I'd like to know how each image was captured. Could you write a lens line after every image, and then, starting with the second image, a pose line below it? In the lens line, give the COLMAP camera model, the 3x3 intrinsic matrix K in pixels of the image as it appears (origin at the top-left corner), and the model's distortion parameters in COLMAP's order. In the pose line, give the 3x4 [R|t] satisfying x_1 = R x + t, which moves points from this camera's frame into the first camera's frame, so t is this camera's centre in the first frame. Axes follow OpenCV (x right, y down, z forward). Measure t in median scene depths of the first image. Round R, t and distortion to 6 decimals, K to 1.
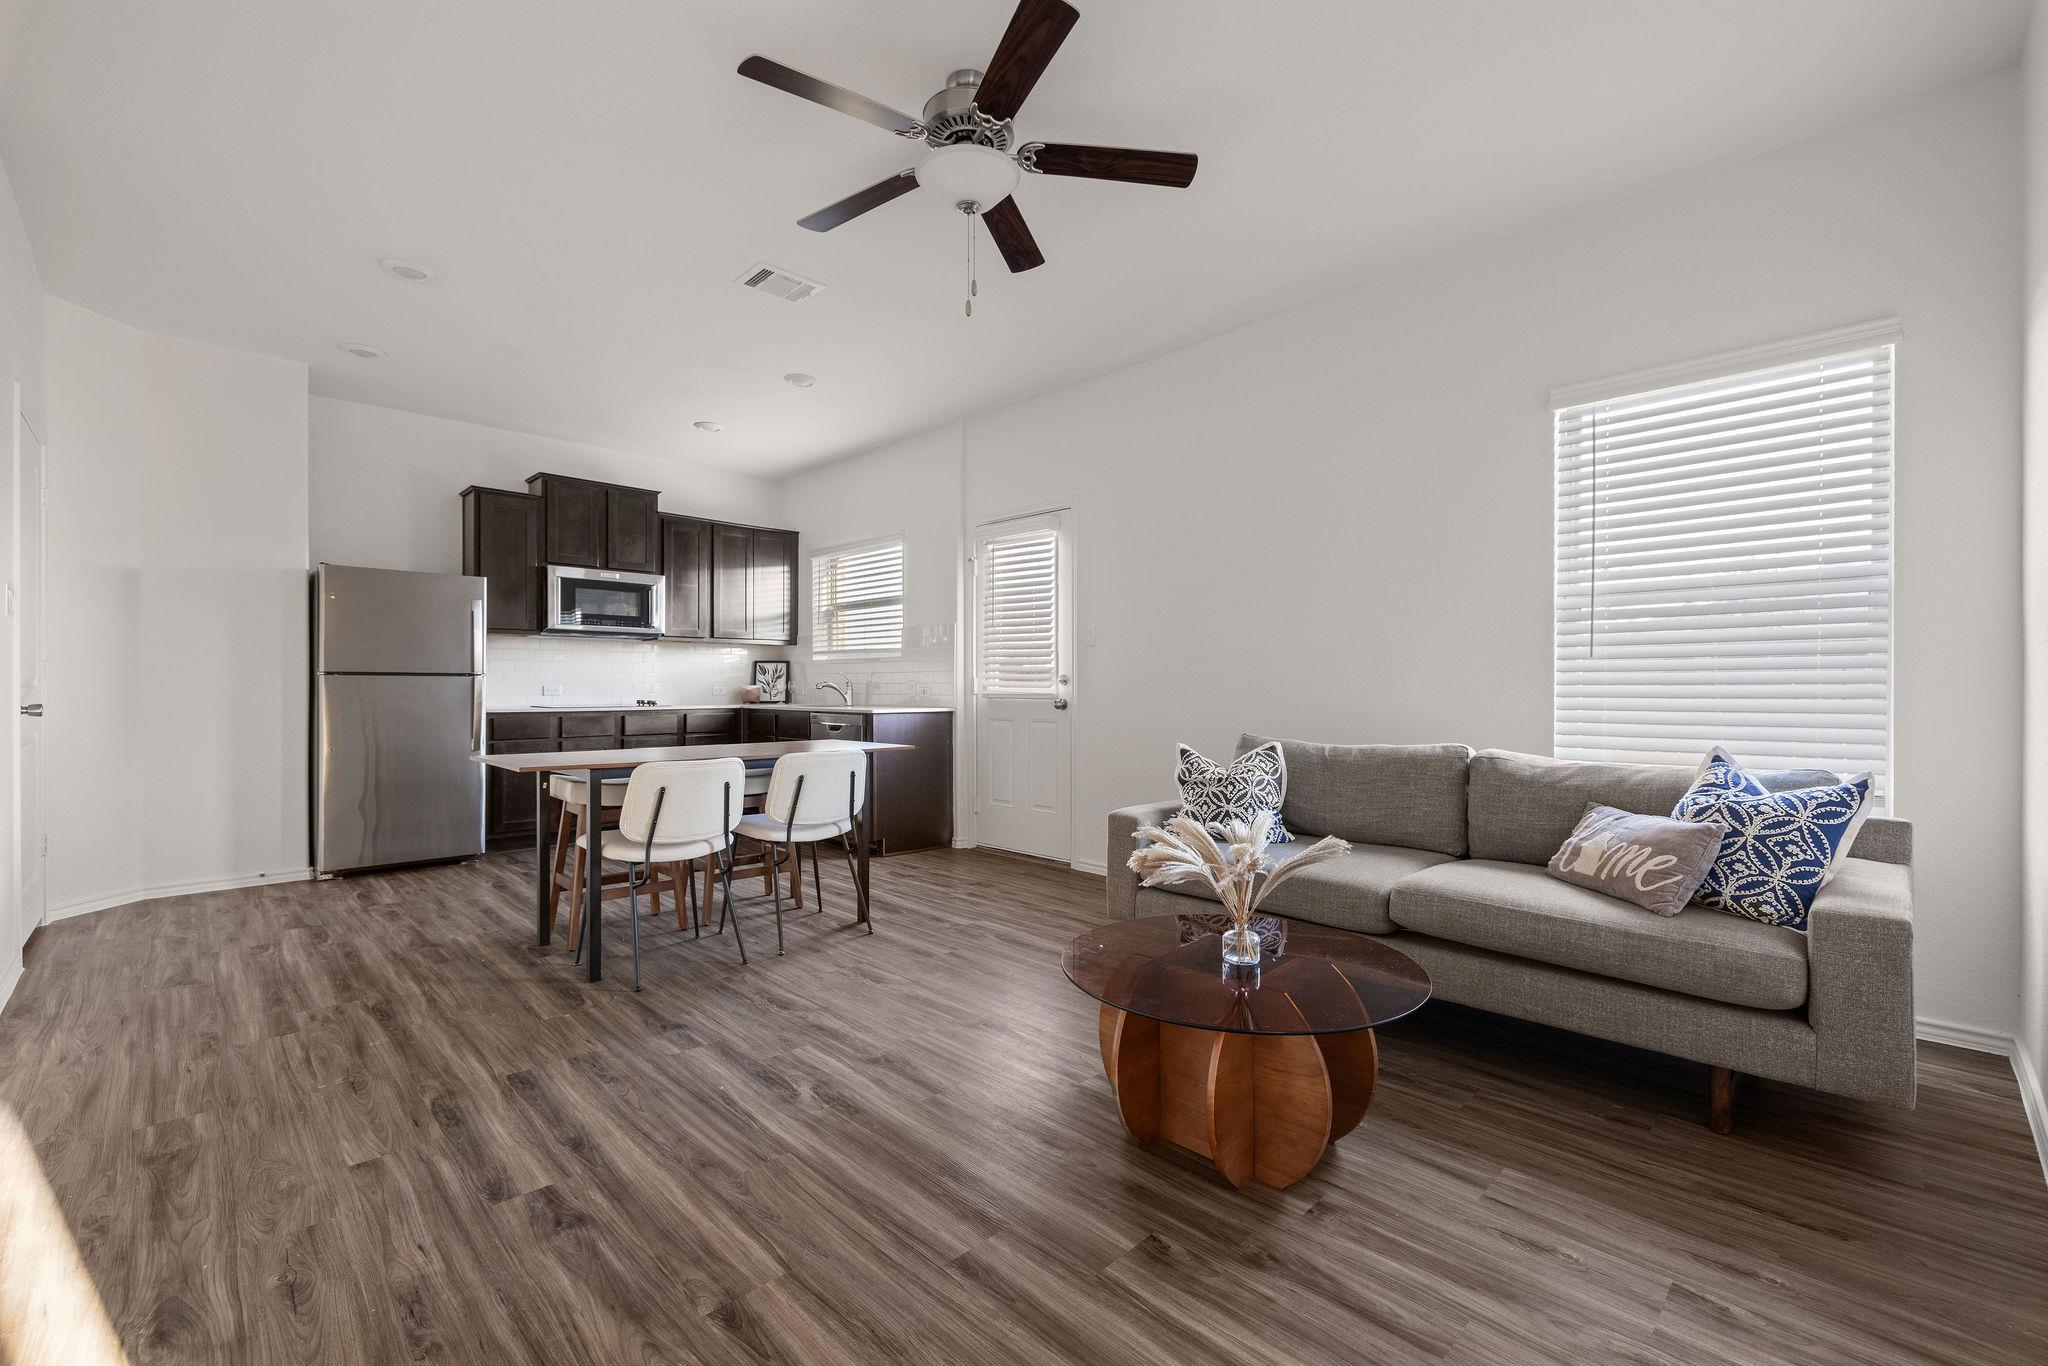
lens RADIAL K [[863.0, 0, 1018.1], [0, 863.0, 689.3], [0, 0, 1]] dist [-0.000905, -0.000083]
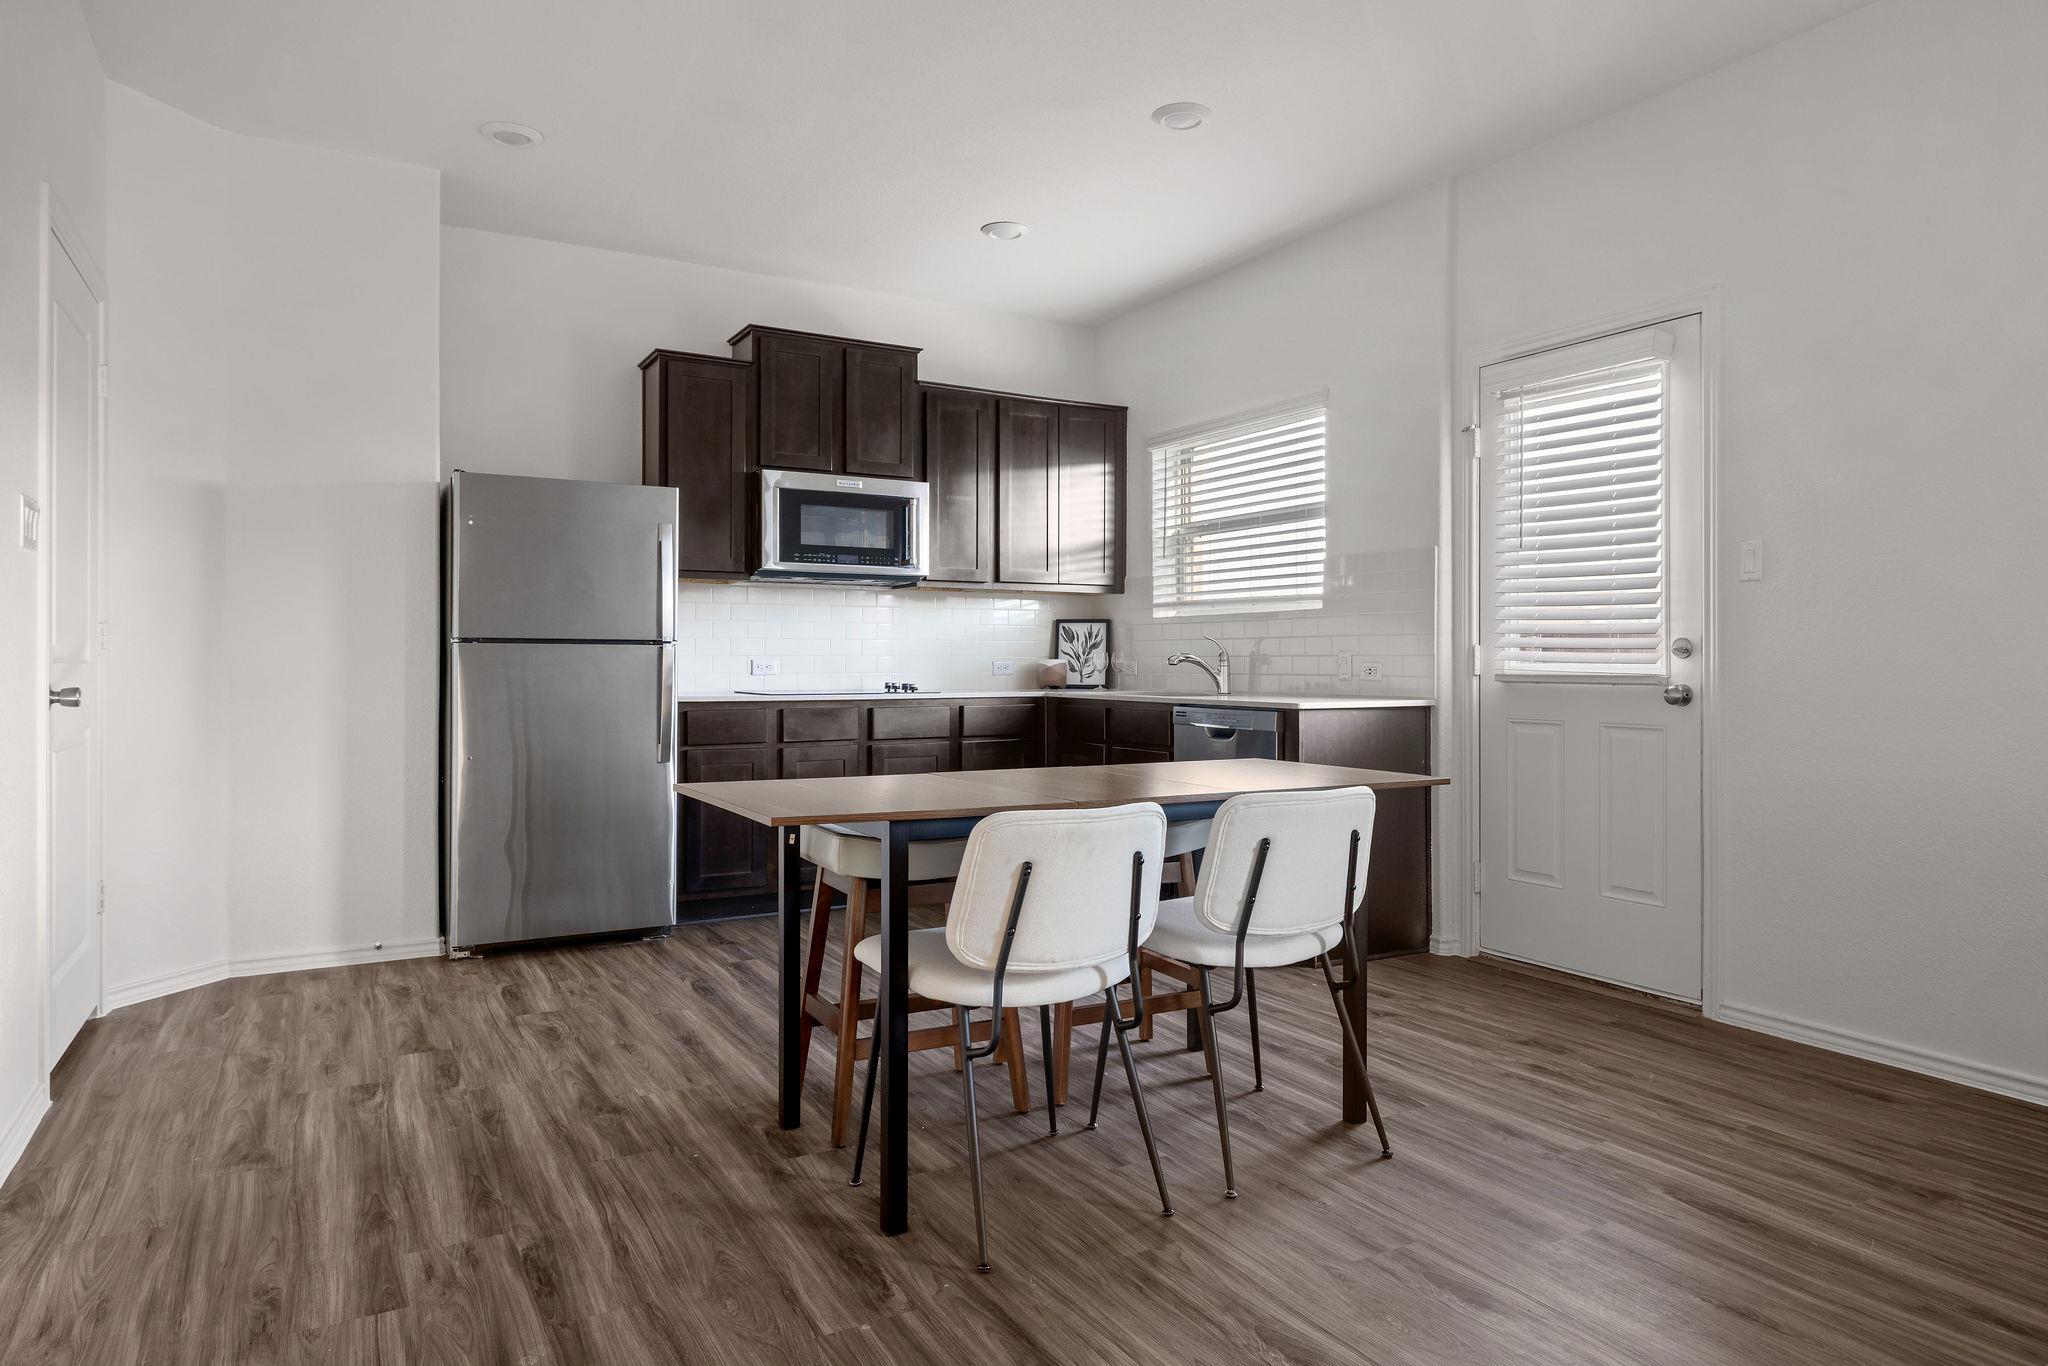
lens RADIAL K [[1254.9, 0, 1025.5], [0, 1254.9, 662.3], [0, 0, 1]] dist [-0.004438, 0.001164]
pose [[0.966429, 0.000500, -0.256933, -0.140536], [-0.001255, 0.999995, -0.002772, 0.000079], [0.256931, 0.003002, 0.966425, 0.185221]]
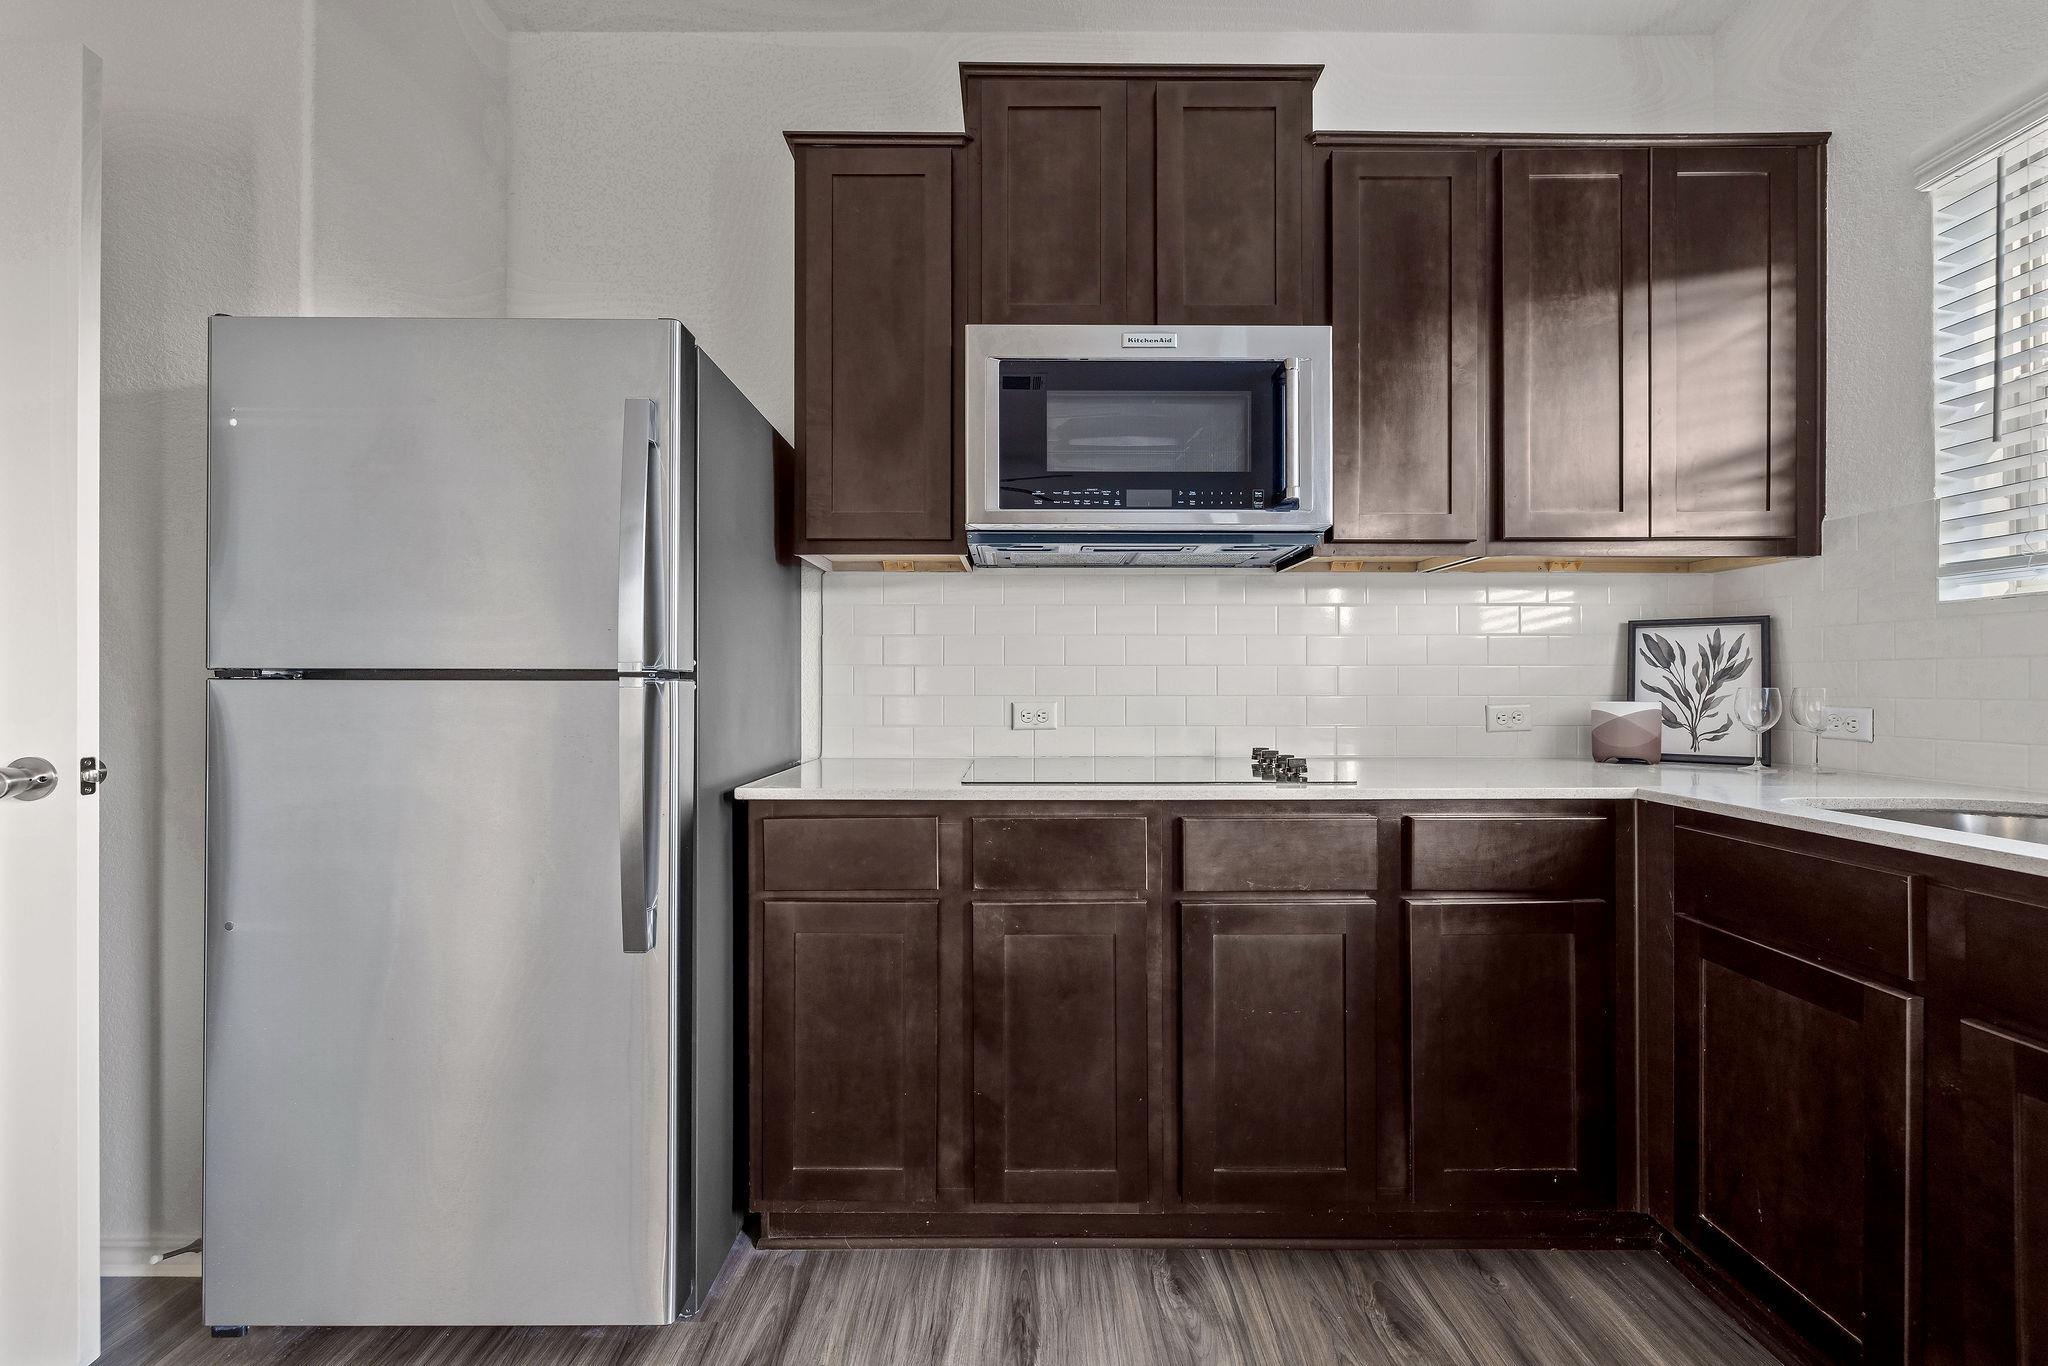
lens RADIAL K [[863.0, 0, 1022.2], [0, 863.0, 694.2], [0, 0, 1]] dist [-0.000905, -0.000083]
pose [[0.718593, 0.001394, -0.695429, -0.361716], [0.000456, 0.999997, 0.002476, -0.011494], [0.695430, -0.002096, 0.718590, 0.919022]]
